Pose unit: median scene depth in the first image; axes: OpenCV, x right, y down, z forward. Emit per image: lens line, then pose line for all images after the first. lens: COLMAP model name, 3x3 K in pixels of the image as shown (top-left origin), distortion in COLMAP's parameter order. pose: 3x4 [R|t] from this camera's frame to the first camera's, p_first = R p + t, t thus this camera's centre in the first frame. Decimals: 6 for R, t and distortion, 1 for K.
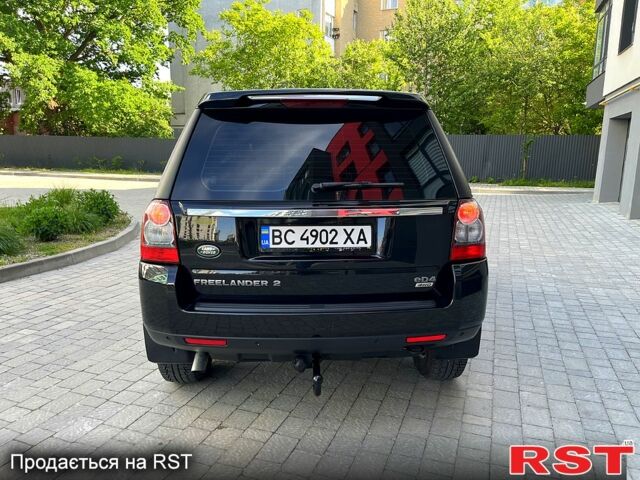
lens RADIAL K [[493.1, 0, 328.2], [0, 493.1, 240.0], [0, 0, 1]] dist [0.113230, -0.144980]
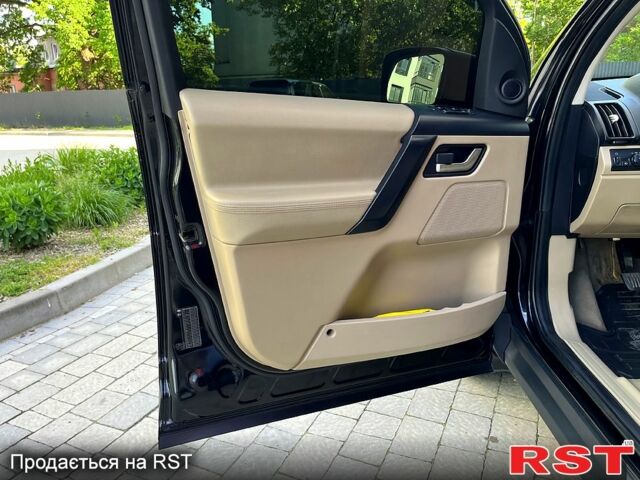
lens RADIAL K [[493.1, 0, 328.2], [0, 493.1, 240.0], [0, 0, 1]] dist [0.113230, -0.144980]
pose [[0.996261, -0.011786, -0.085583, -0.273216], [0.019329, 0.995946, 0.087849, -0.062631], [0.084201, -0.089175, 0.992451, 0.686152]]
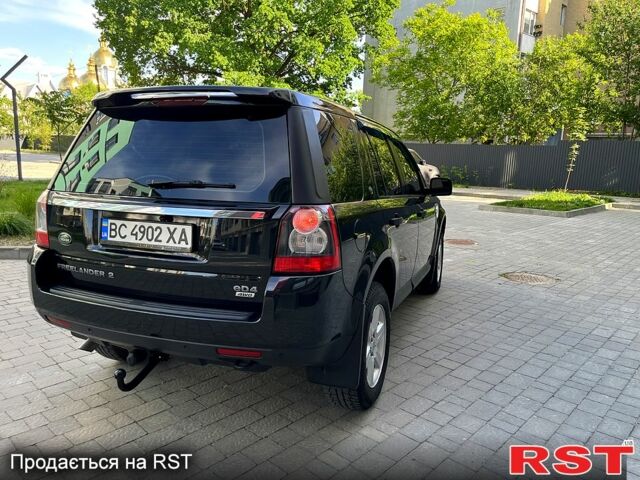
lens RADIAL K [[493.1, 0, 328.2], [0, 493.1, 240.0], [0, 0, 1]] dist [0.113230, -0.144980]
pose [[0.919997, 0.083574, -0.382911, 0.375140], [-0.088689, 0.996050, 0.004311, -0.015888], [0.381759, 0.029994, 0.923775, 0.111910]]
